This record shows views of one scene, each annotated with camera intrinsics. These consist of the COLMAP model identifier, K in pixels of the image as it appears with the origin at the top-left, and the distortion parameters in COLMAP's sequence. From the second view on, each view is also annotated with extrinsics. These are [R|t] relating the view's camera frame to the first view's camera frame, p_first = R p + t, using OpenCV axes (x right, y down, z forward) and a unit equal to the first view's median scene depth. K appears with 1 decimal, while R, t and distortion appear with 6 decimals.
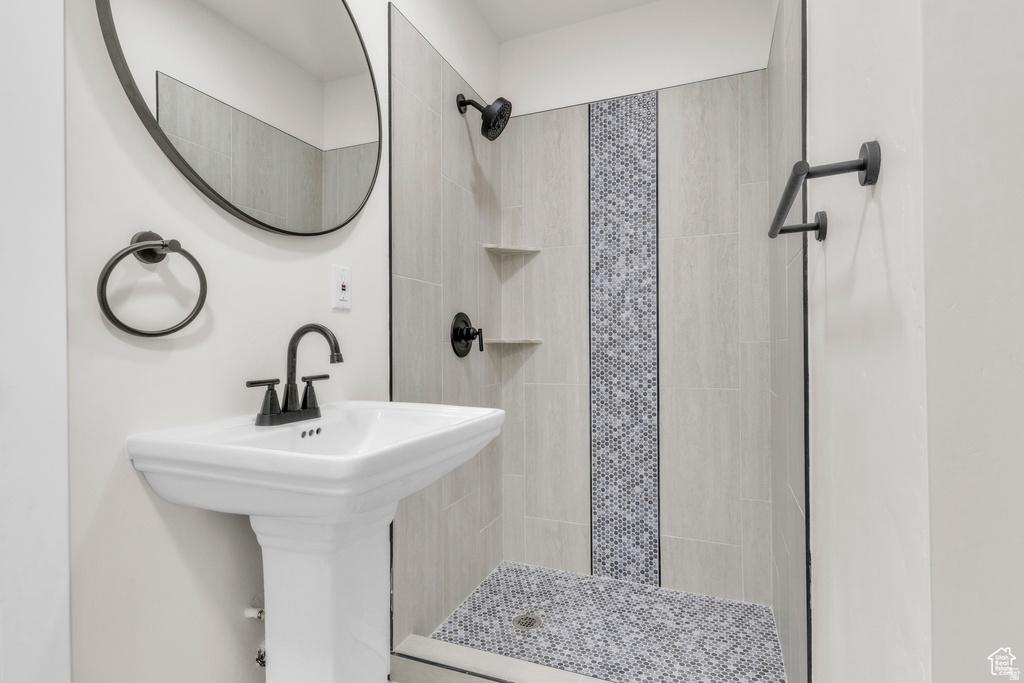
lens RADIAL K [[499.5, 0, 512.0], [0, 499.5, 341.5], [0, 0, 1]] dist [0.008534, -0.000208]
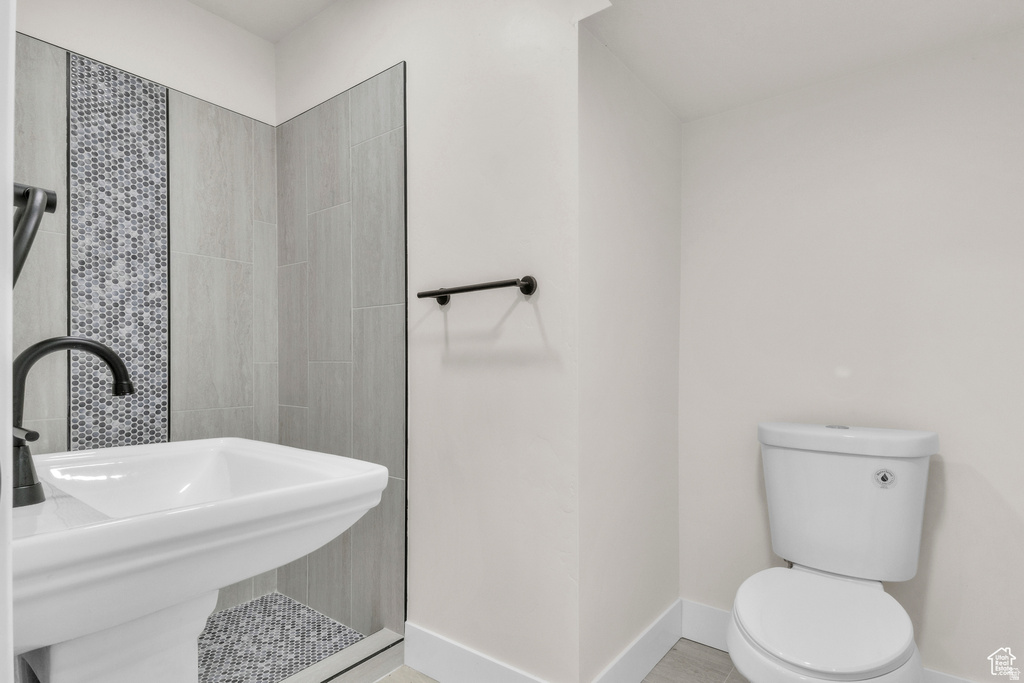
lens RADIAL K [[512.5, 0, 529.2], [0, 512.5, 352.1], [0, 0, 1]] dist [0.002689, -0.000243]
pose [[0.254322, 0.020353, 0.966905, -0.442123], [-0.010450, 0.999778, -0.018297, -0.007852], [-0.967063, -0.005451, 0.254479, 0.120037]]
